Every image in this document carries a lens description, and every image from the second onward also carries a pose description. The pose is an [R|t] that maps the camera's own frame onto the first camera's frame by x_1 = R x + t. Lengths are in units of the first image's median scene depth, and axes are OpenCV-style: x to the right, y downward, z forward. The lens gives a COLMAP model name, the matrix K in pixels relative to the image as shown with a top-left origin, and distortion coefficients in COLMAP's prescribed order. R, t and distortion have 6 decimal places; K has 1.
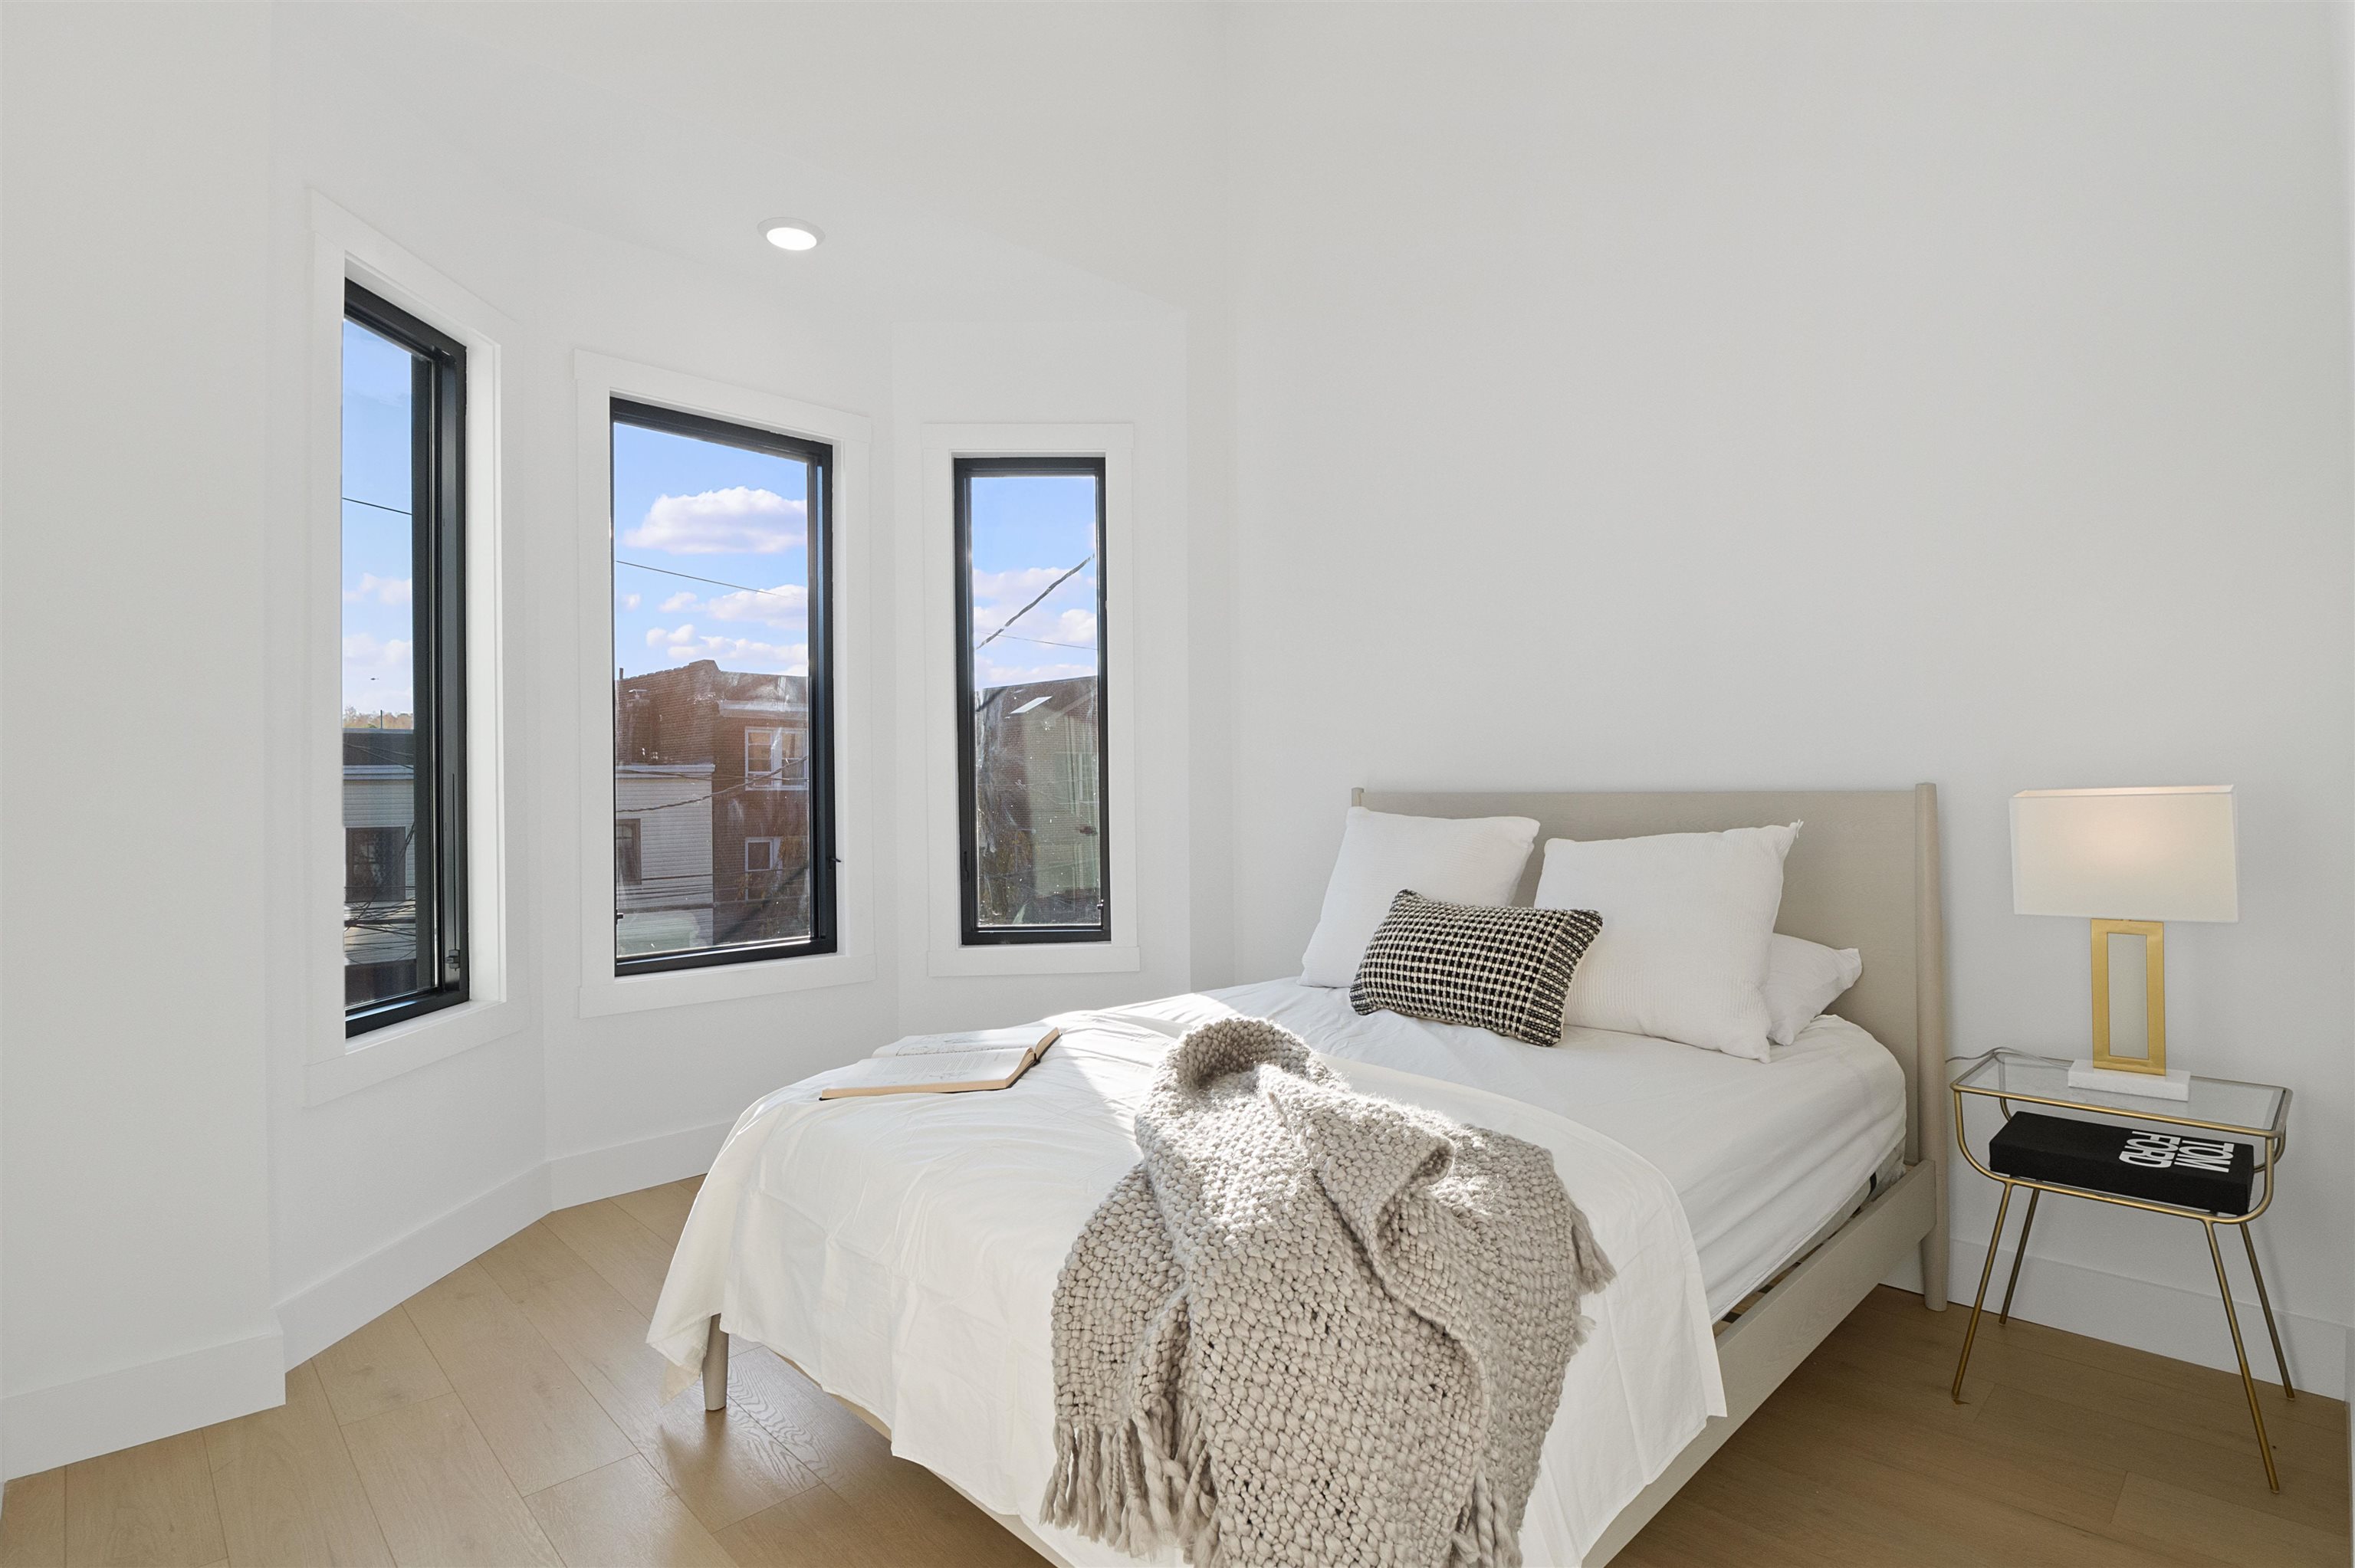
lens RADIAL K [[1174.1, 0, 1167.4], [0, 1174.1, 788.9], [0, 0, 1]] dist [0.001096, -0.017430]
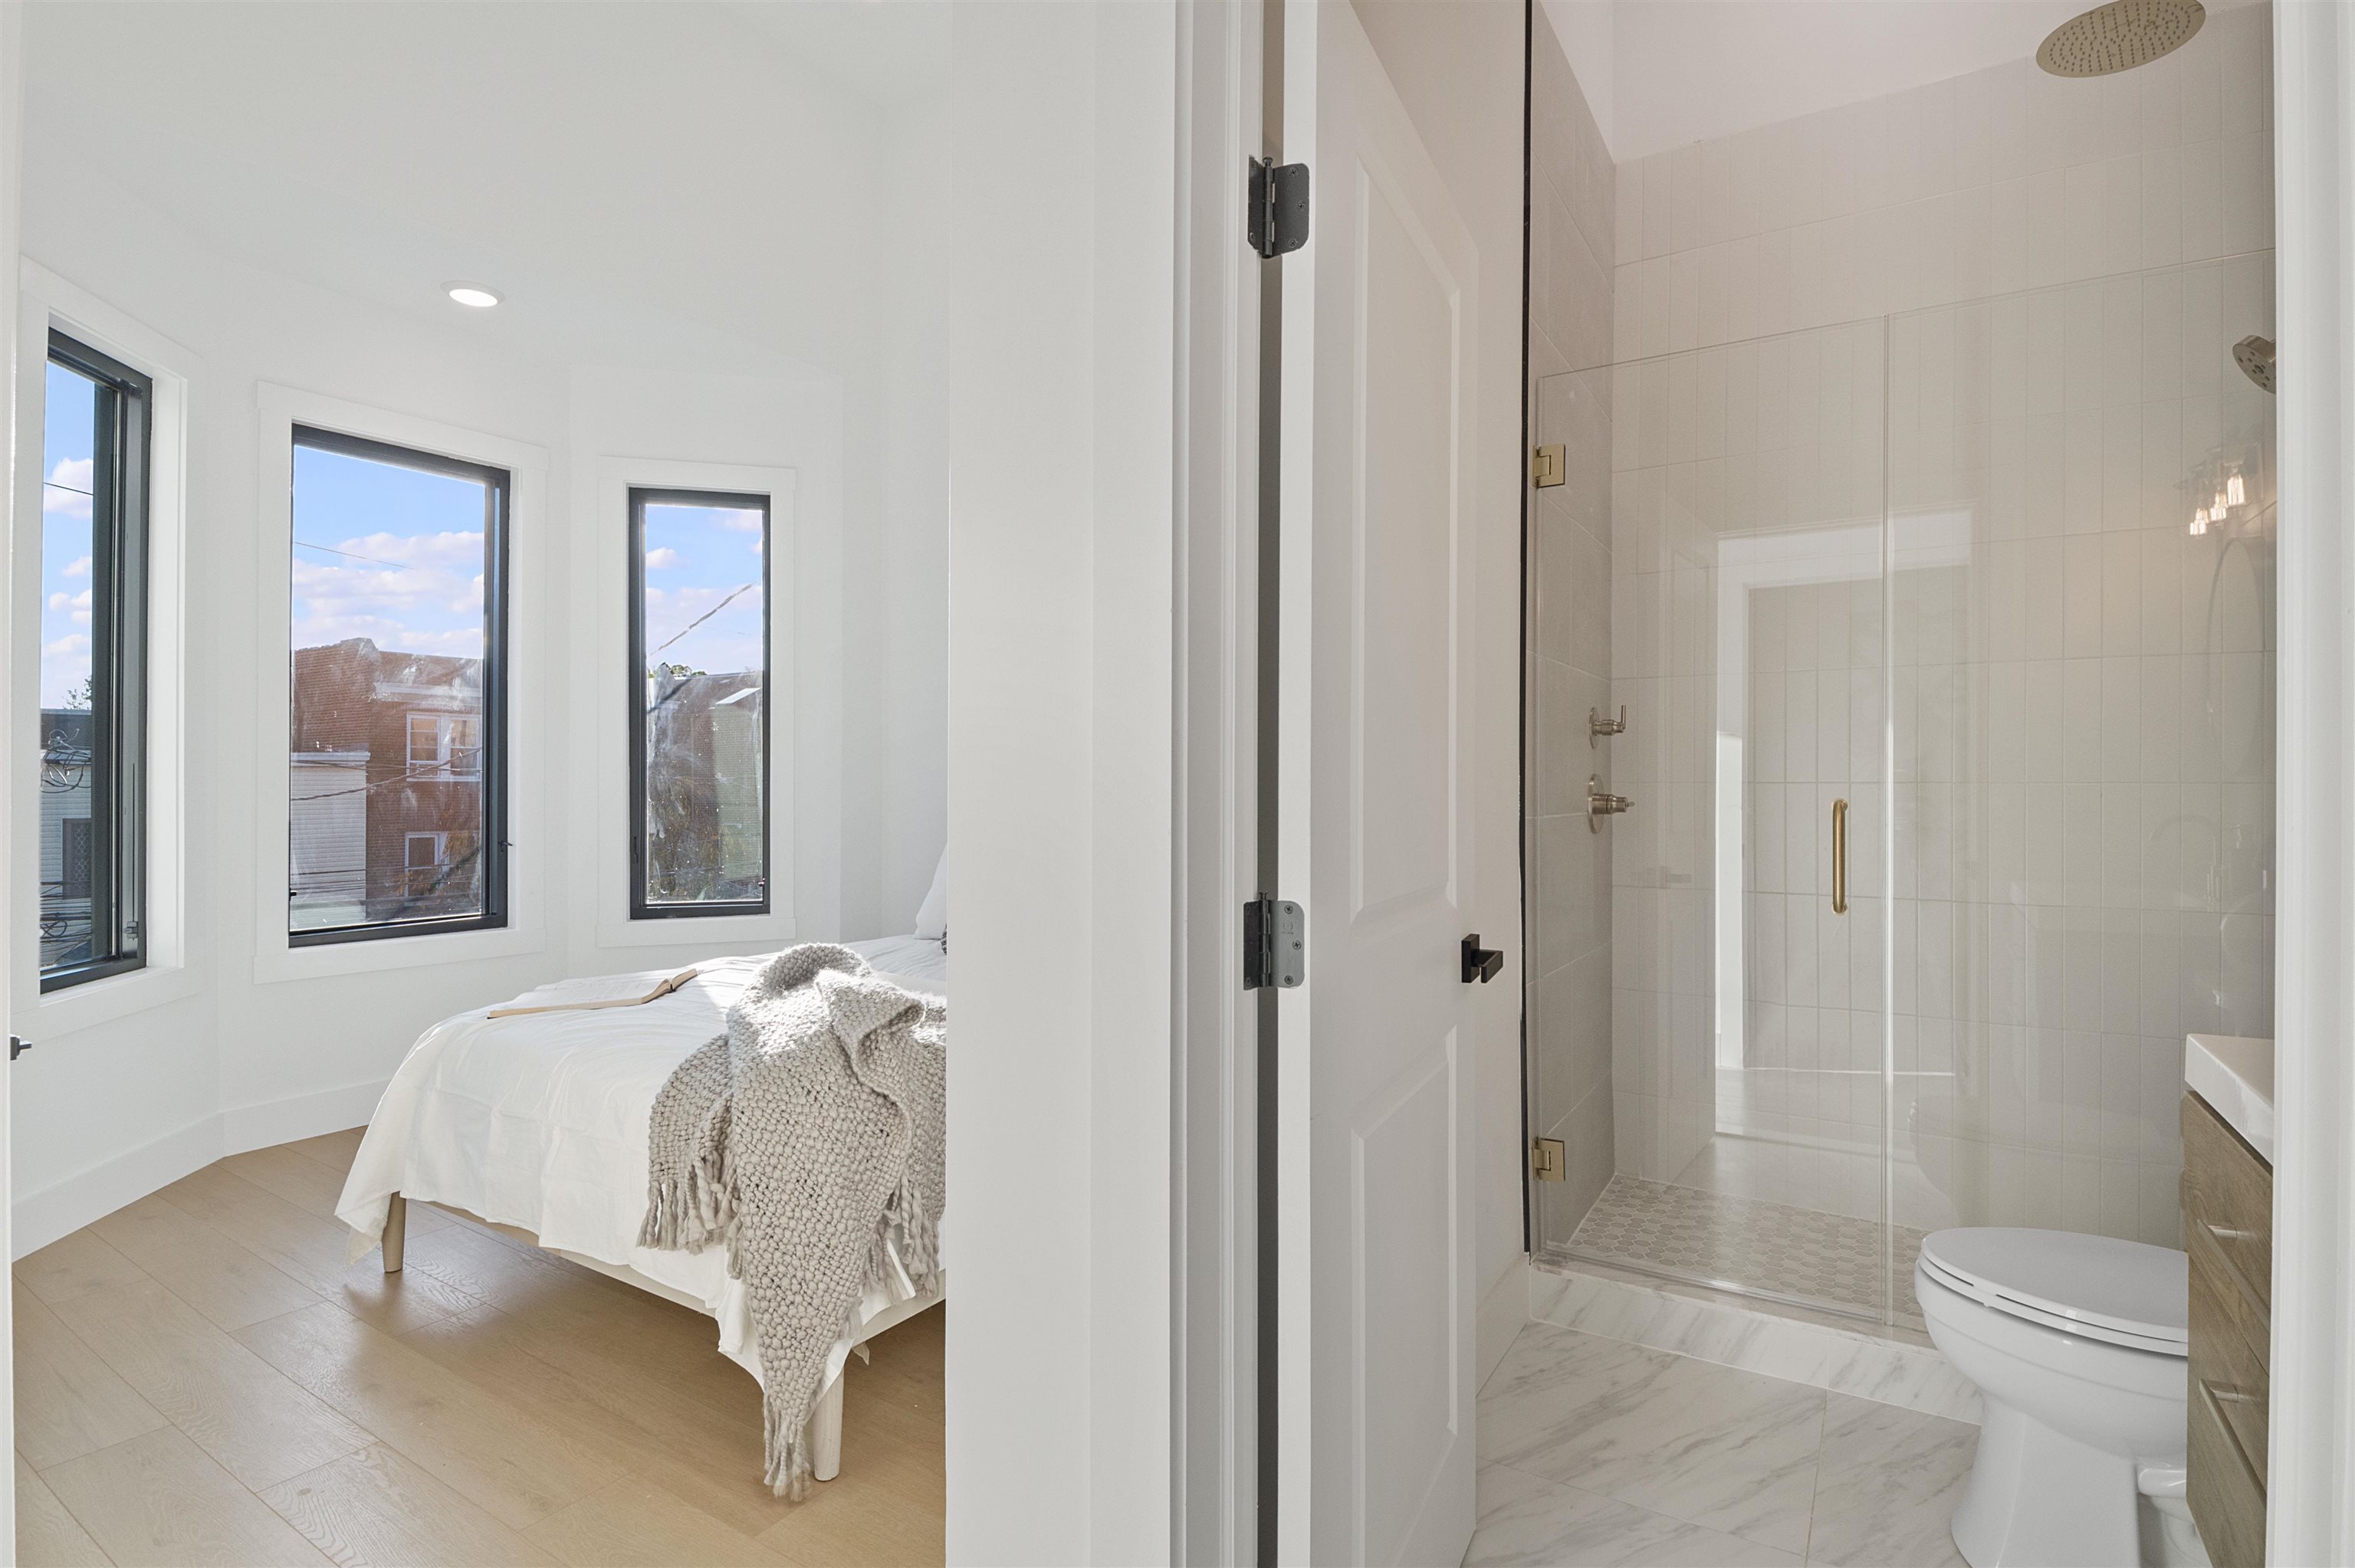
lens RADIAL K [[1159.3, 0, 1150.2], [0, 1159.3, 765.8], [0, 0, 1]] dist [0.029787, -0.038169]
pose [[0.975010, 0.010203, 0.221929, 0.136741], [-0.006662, 0.999838, -0.016699, 0.001716], [-0.222063, 0.014803, 0.974920, -0.449367]]
